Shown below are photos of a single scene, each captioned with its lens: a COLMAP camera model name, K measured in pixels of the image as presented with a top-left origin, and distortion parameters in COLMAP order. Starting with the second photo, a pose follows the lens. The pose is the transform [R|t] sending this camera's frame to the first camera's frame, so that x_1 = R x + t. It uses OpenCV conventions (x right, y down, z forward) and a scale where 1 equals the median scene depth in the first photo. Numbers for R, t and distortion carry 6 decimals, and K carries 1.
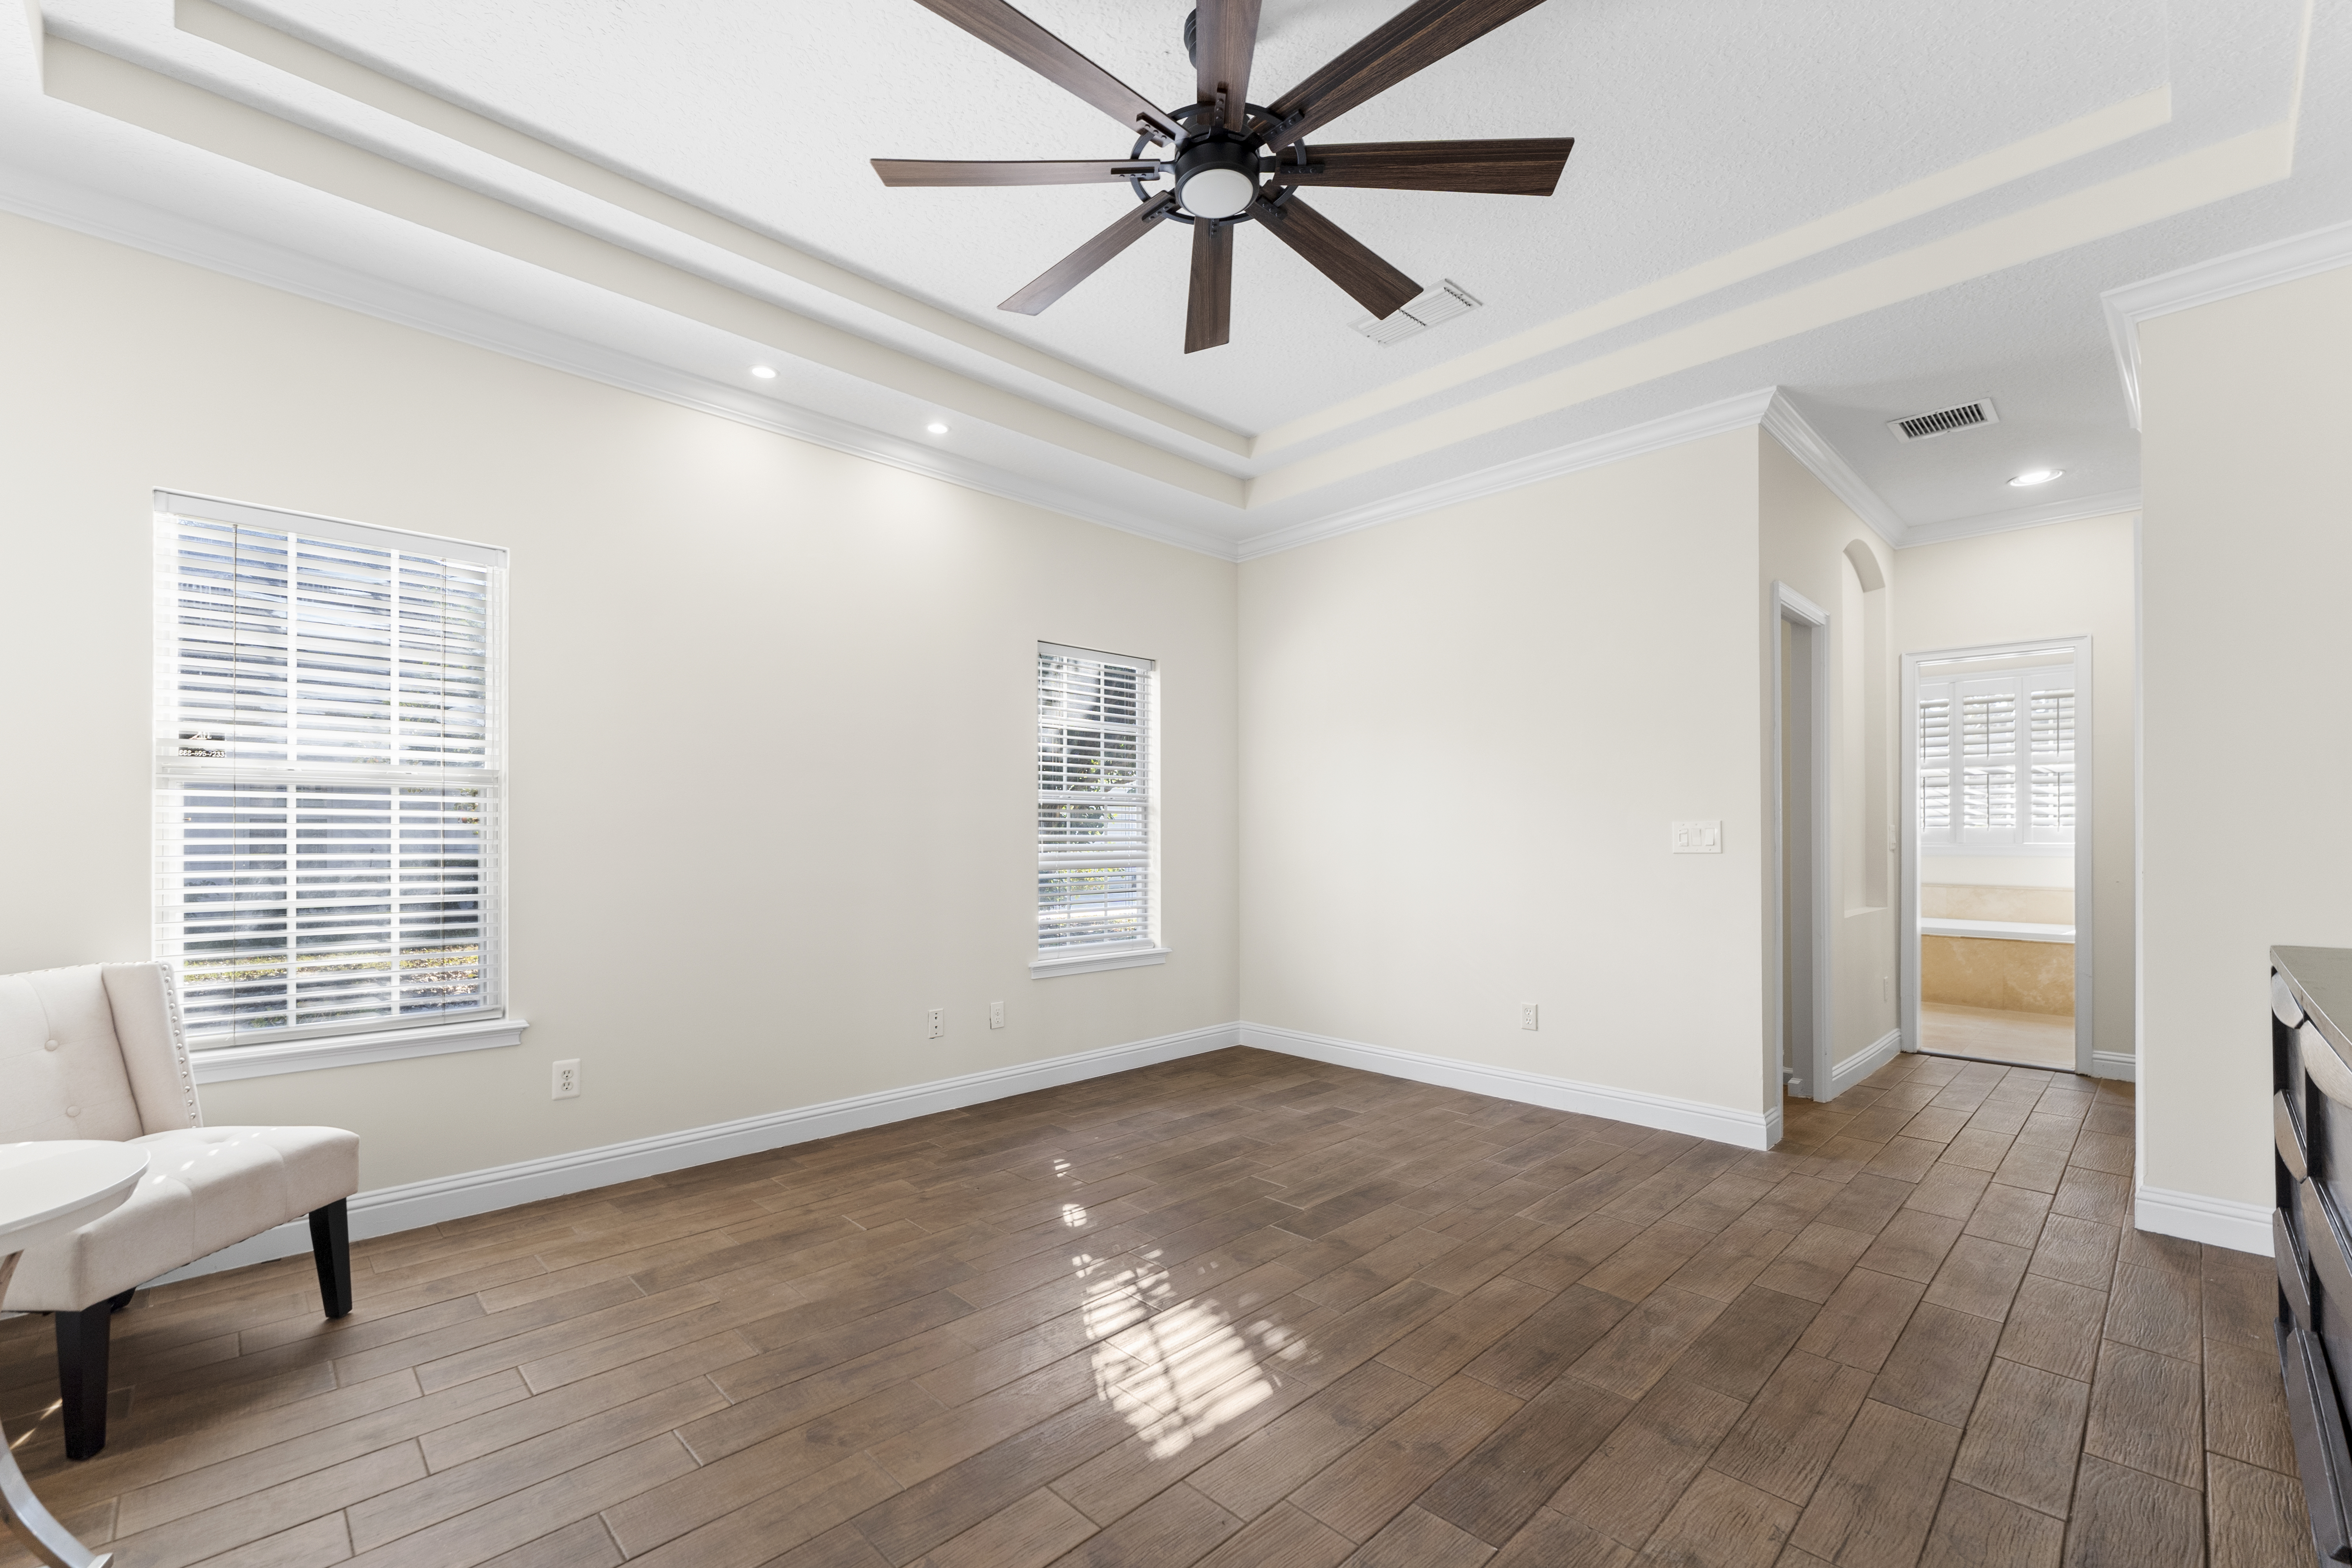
lens RADIAL K [[971.4, 0, 1144.1], [0, 971.4, 829.6], [0, 0, 1]] dist [0.003945, 0.000313]
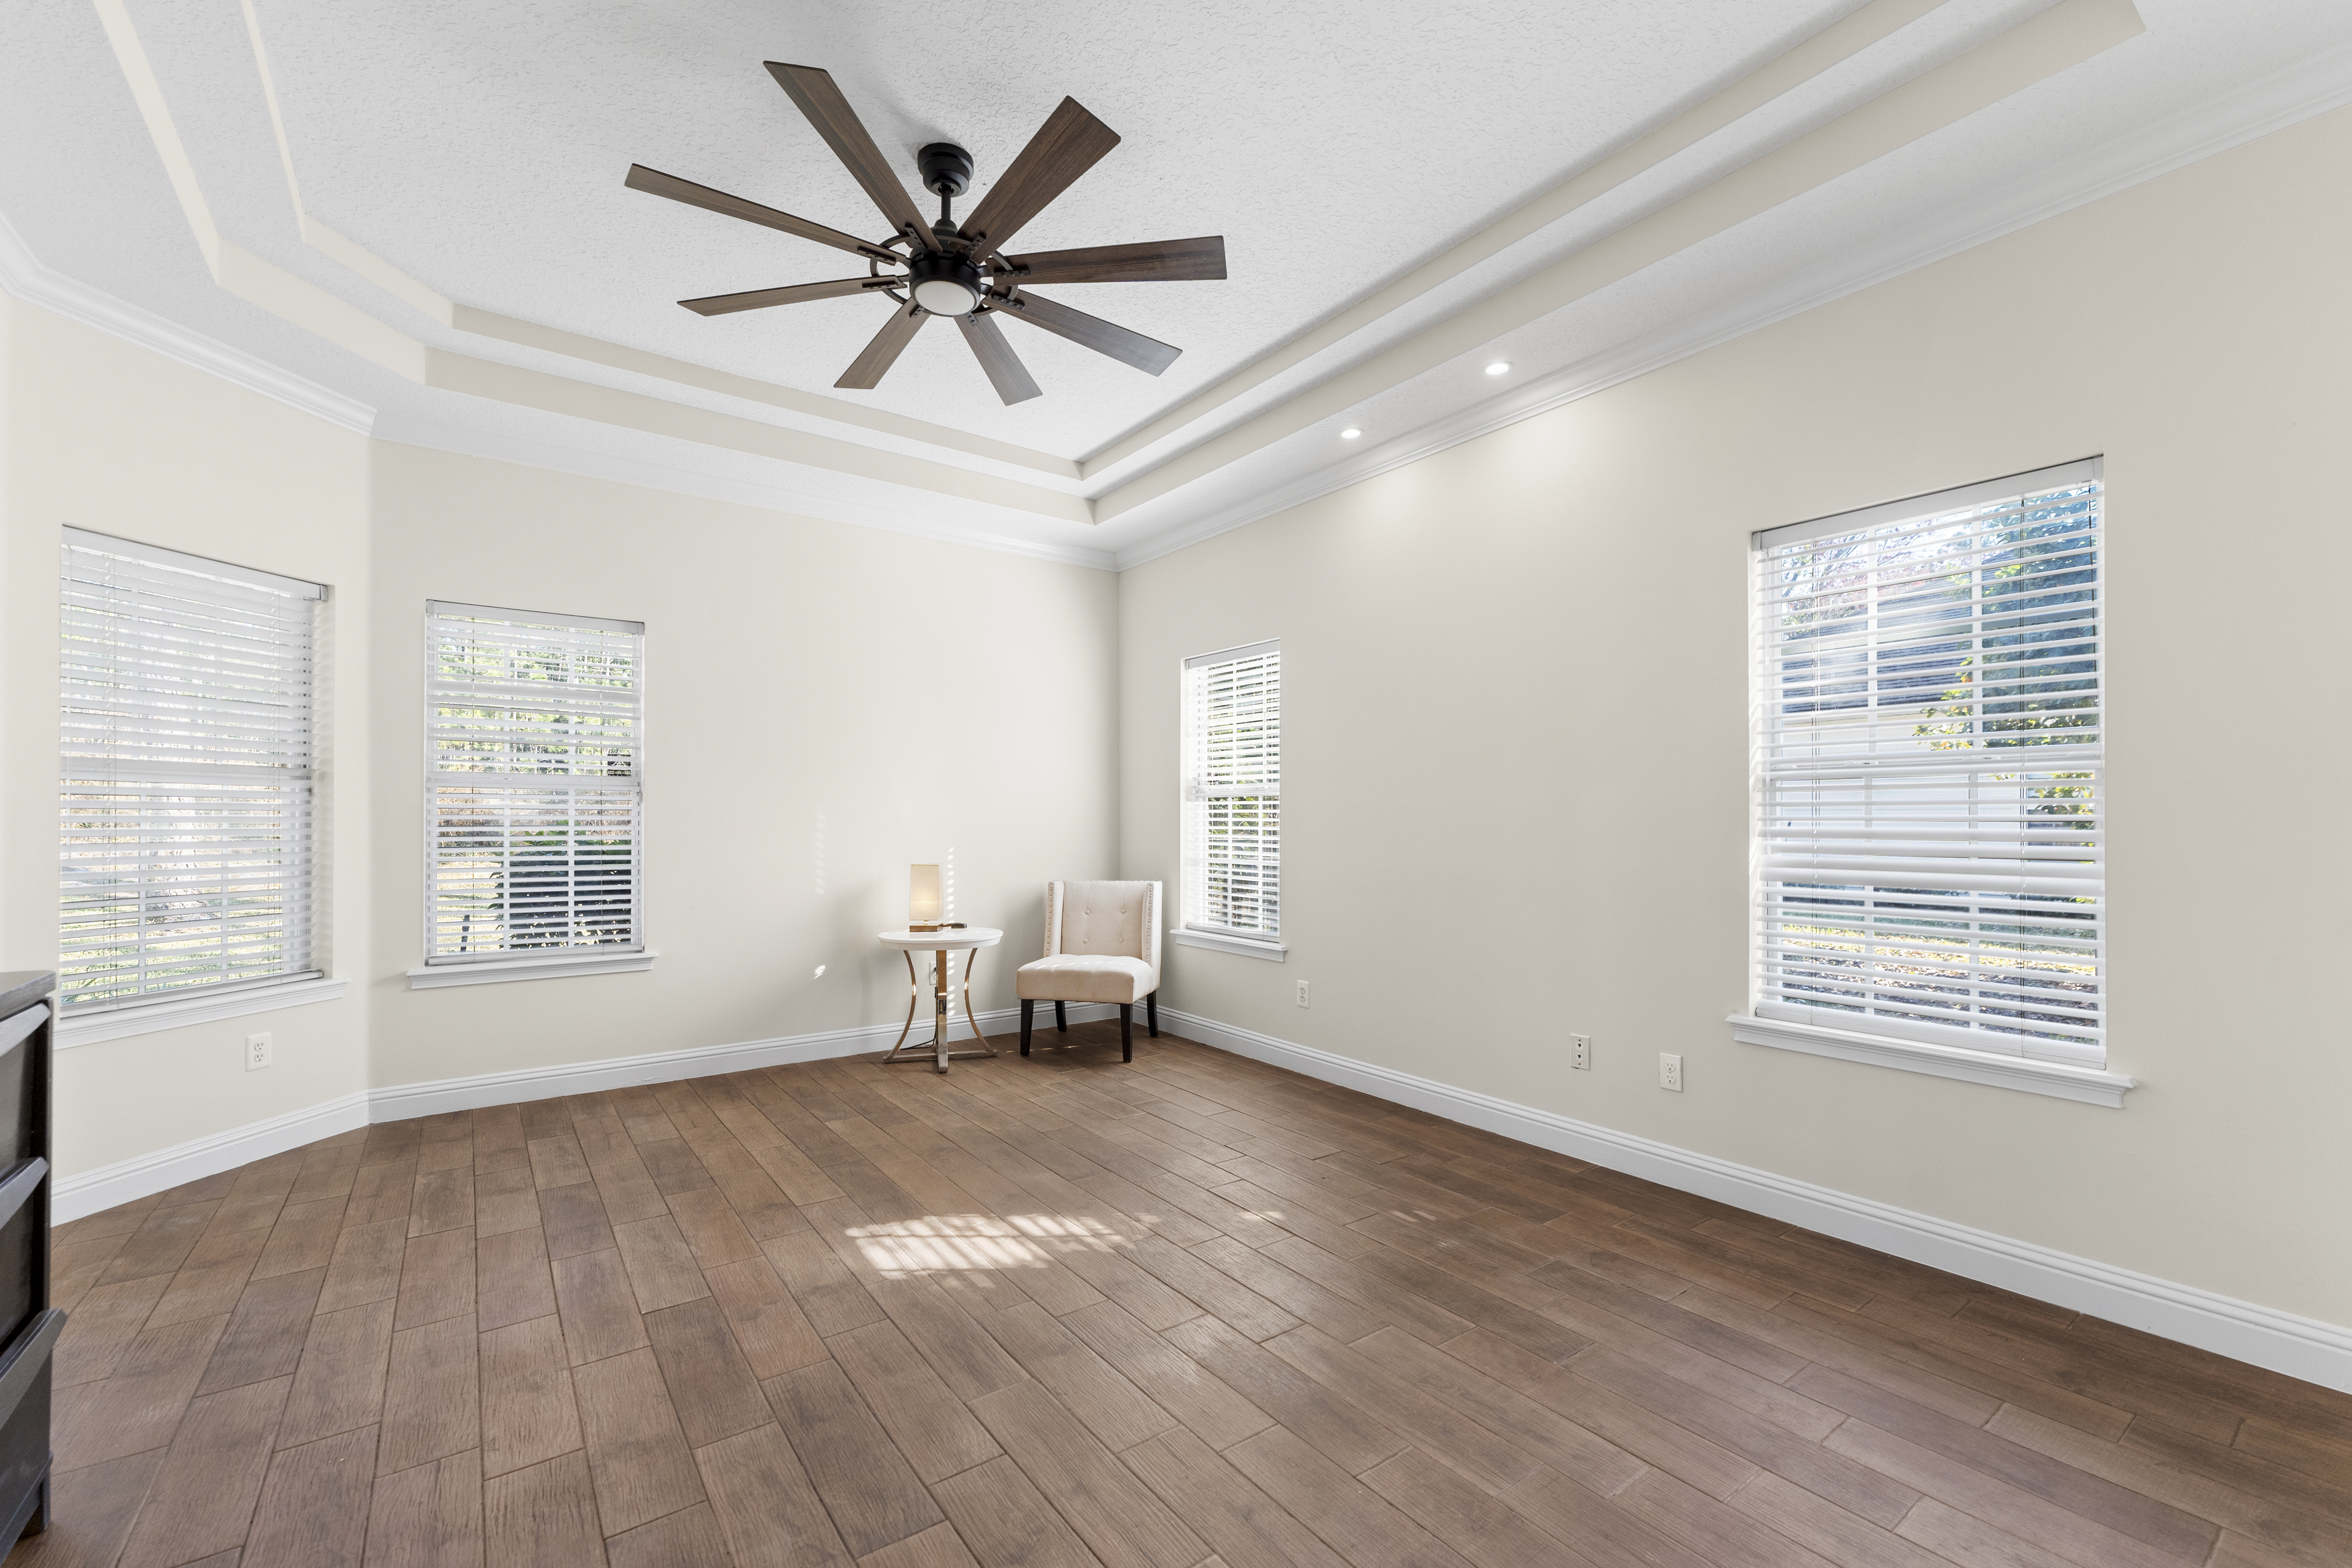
lens RADIAL K [[965.1, 0, 1168.7], [0, 965.1, 822.5], [0, 0, 1]] dist [0.000170, -0.000222]
pose [[-0.125172, 0.000275, -0.992135, 0.913196], [0.002439, 0.999997, -0.000030, 0.002132], [0.992132, -0.002424, -0.125173, 1.056412]]
